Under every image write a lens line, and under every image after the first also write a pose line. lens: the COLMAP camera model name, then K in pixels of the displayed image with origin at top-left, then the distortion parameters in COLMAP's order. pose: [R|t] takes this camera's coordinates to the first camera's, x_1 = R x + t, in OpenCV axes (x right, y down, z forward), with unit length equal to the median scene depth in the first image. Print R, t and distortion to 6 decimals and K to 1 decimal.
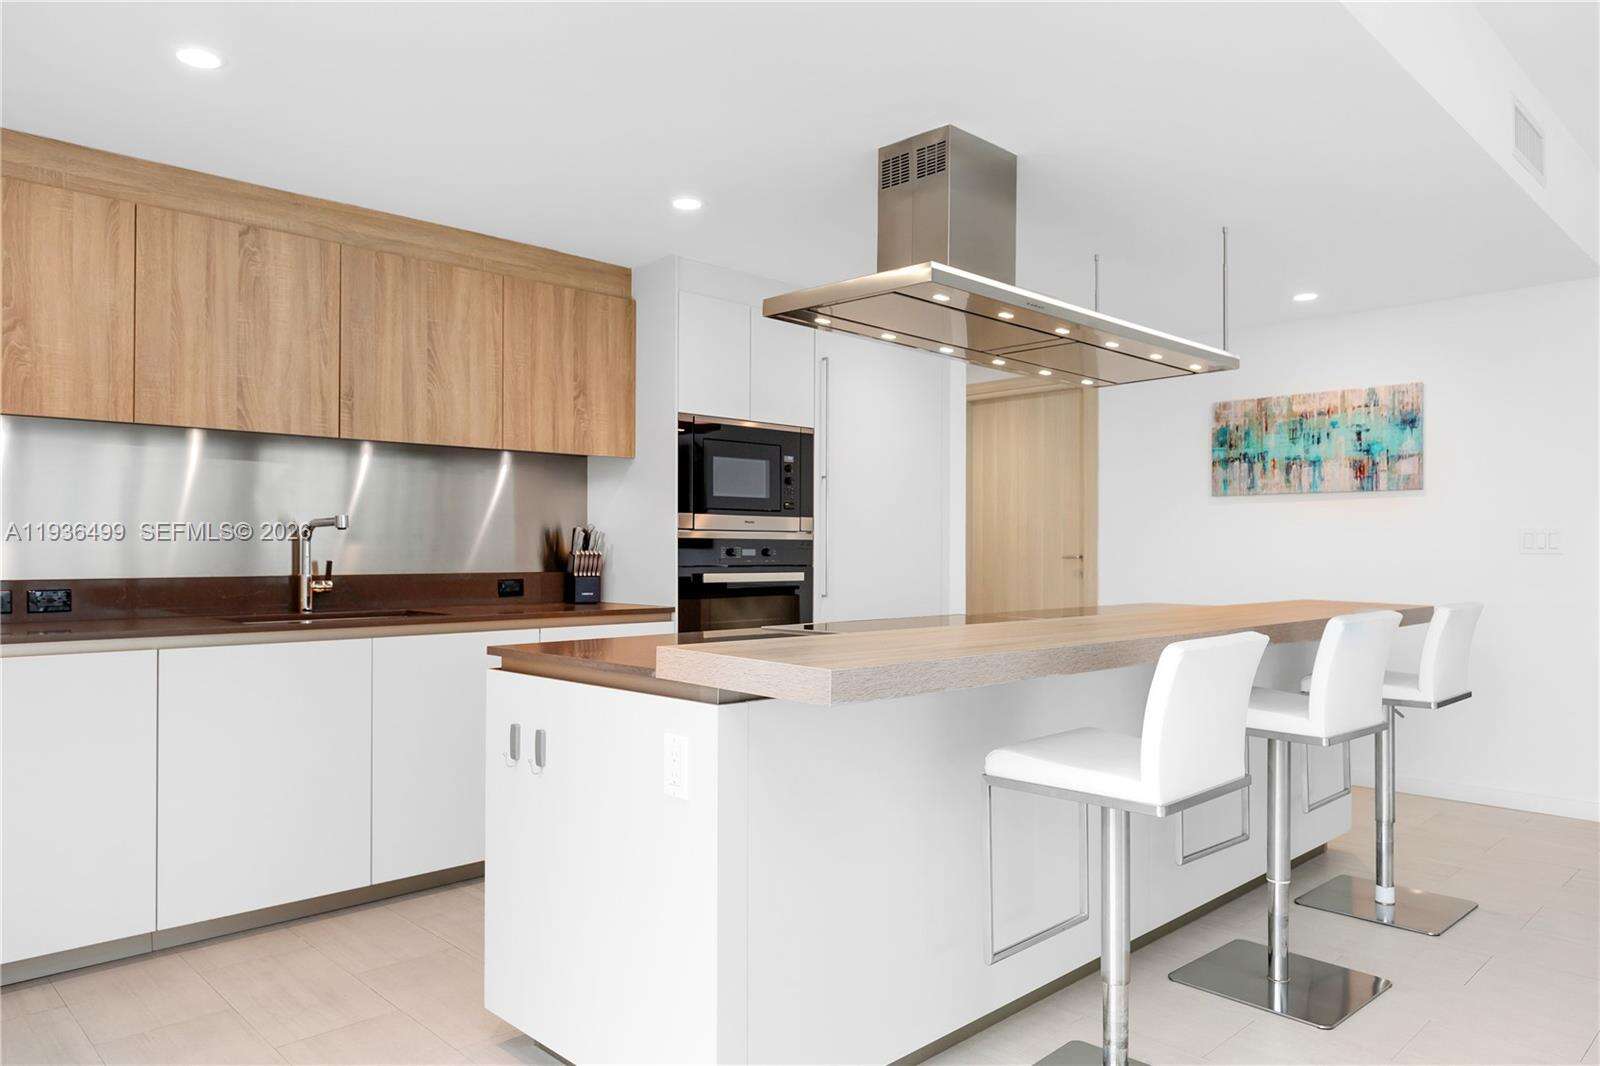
lens RADIAL K [[1073.9, 0, 798.3], [0, 1073.9, 538.3], [0, 0, 1]] dist [0.000631, -0.000174]
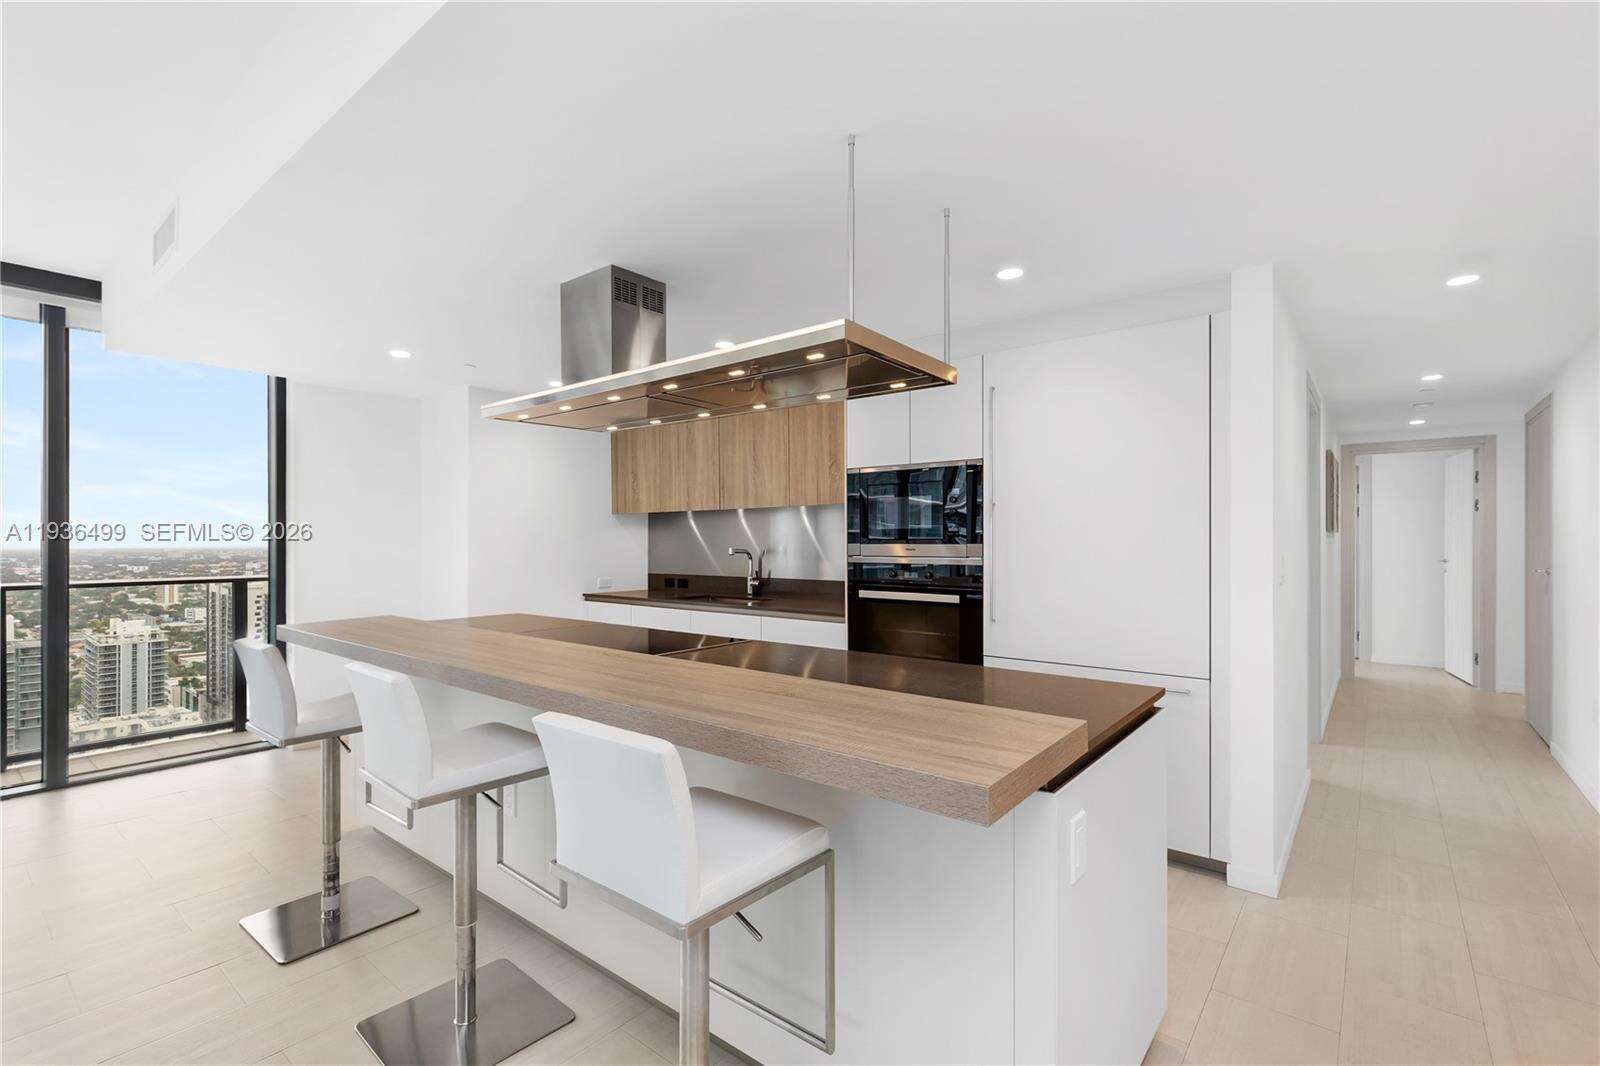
lens RADIAL K [[721.4, 0, 777.2], [0, 721.4, 536.7], [0, 0, 1]] dist [0.010898, -0.001539]
pose [[0.106216, -0.004224, -0.994334, 0.791470], [0.018608, 0.999824, -0.002259, -0.032695], [0.994169, -0.018263, 0.106276, 0.825828]]
